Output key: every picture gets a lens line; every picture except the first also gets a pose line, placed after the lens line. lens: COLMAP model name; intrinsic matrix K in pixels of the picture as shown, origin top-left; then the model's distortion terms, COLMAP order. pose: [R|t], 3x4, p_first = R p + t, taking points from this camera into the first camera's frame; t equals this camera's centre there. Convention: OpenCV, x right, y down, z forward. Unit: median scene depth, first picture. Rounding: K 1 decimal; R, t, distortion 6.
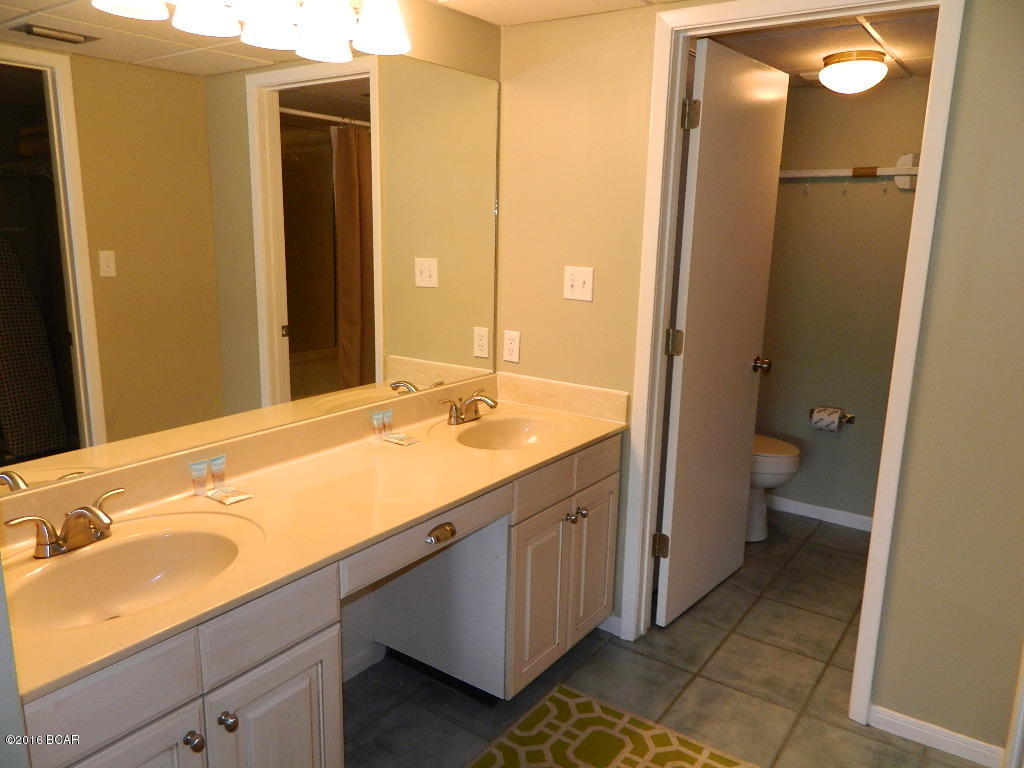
lens RADIAL K [[759.2, 0, 507.7], [0, 759.2, 382.4], [0, 0, 1]] dist [0.004069, -0.003832]
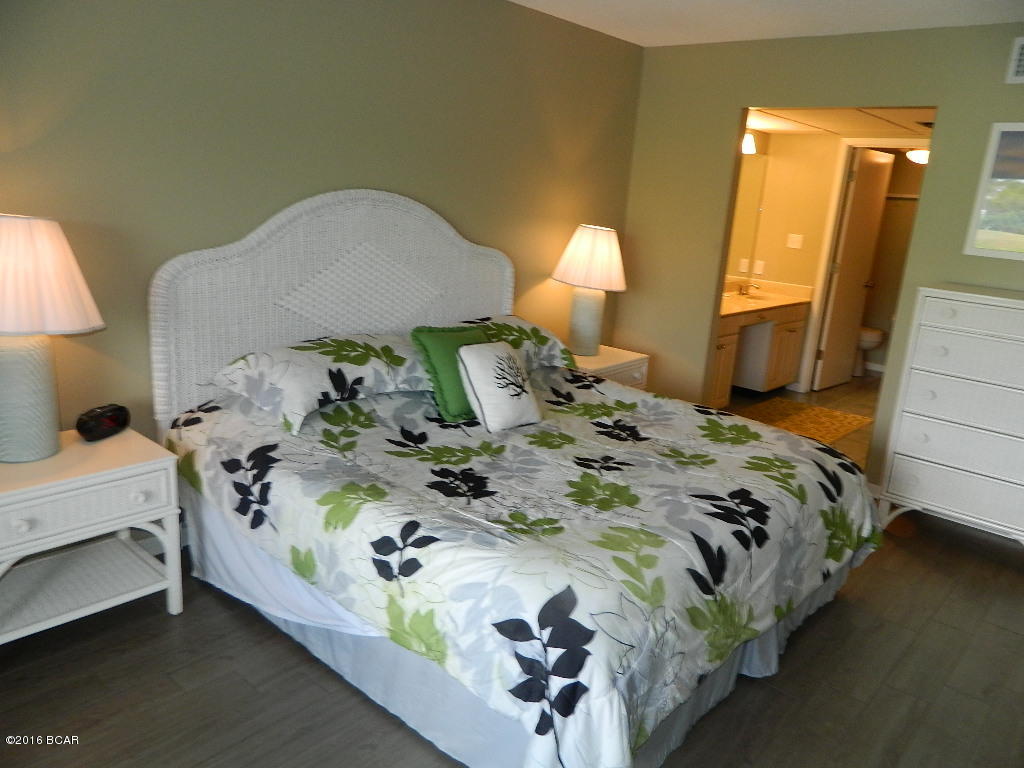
lens RADIAL K [[759.2, 0, 507.7], [0, 759.2, 382.4], [0, 0, 1]] dist [0.004069, -0.003832]
pose [[0.992293, 0.076910, -0.097157, -0.523307], [-0.073719, 0.996628, 0.036017, 0.286248], [0.099600, -0.028577, 0.994617, -1.451381]]
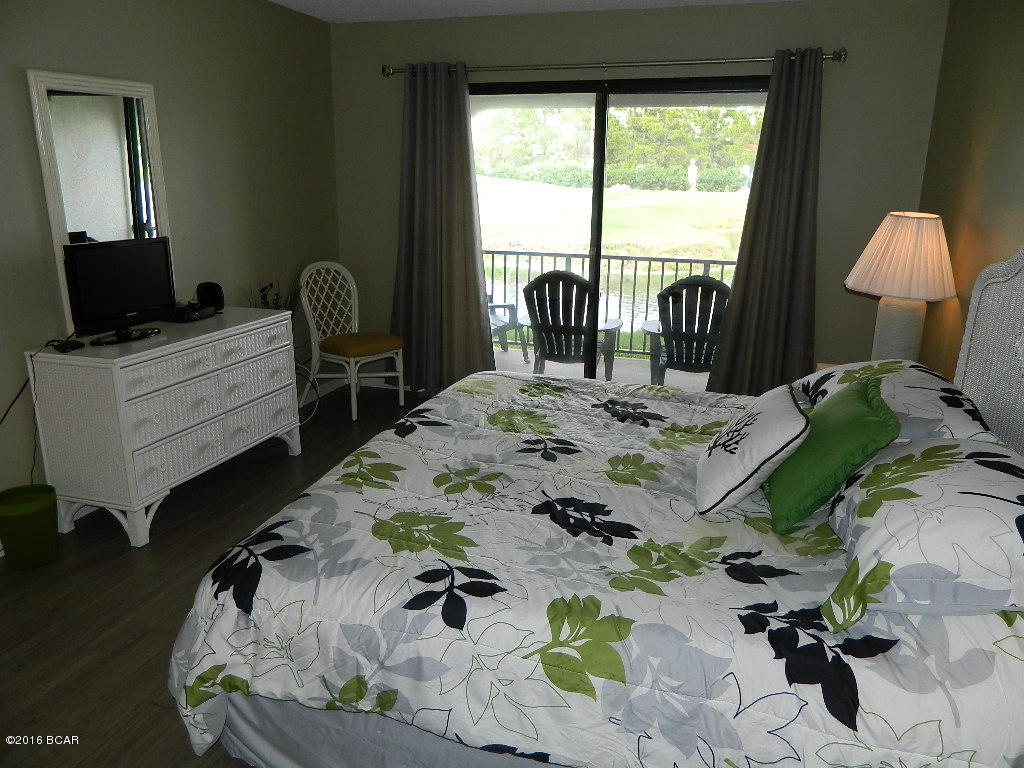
lens RADIAL K [[759.2, 0, 507.7], [0, 759.2, 382.4], [0, 0, 1]] dist [0.004069, -0.003832]
pose [[-0.950336, 0.055089, -0.306312, 0.250033], [-0.093445, 0.888294, 0.449668, -0.470106], [0.296867, 0.455959, -0.839030, 2.244927]]
